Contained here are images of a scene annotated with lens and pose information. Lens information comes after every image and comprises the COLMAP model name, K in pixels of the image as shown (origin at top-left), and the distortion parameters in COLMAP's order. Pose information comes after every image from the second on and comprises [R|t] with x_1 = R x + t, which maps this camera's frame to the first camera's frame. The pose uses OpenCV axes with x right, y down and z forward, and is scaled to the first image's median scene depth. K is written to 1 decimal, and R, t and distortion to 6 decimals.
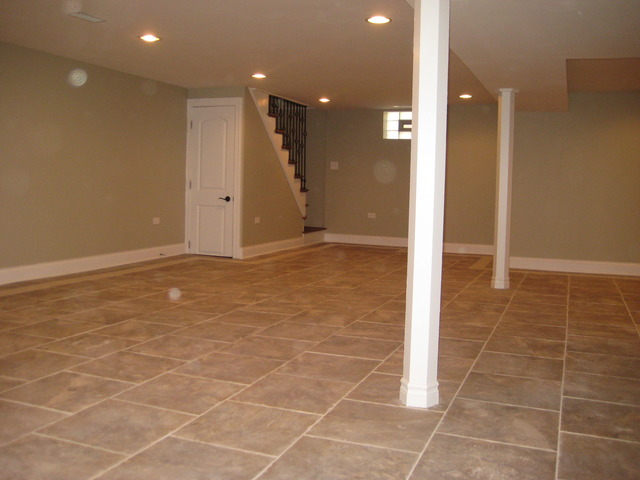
lens RADIAL K [[676.7, 0, 305.8], [0, 676.7, 241.4], [0, 0, 1]] dist [-0.183071, 0.297400]
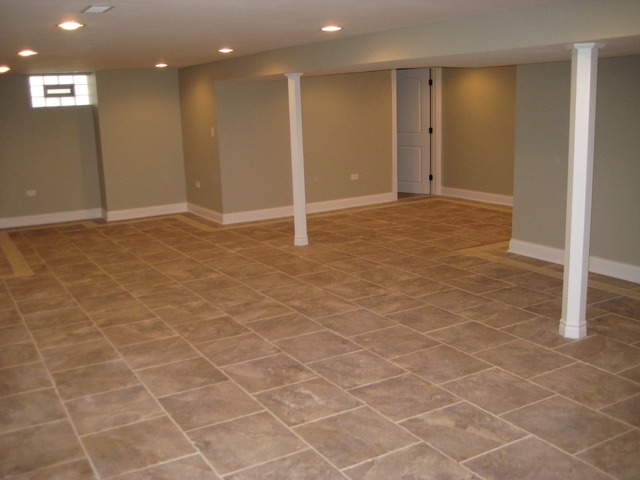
lens RADIAL K [[676.7, 0, 305.8], [0, 676.7, 241.4], [0, 0, 1]] dist [-0.183071, 0.297400]
pose [[0.623692, -0.207594, 0.753600, -1.192911], [0.121375, 0.978116, 0.168990, -0.267085], [-0.772189, -0.013929, 0.635240, 0.489548]]
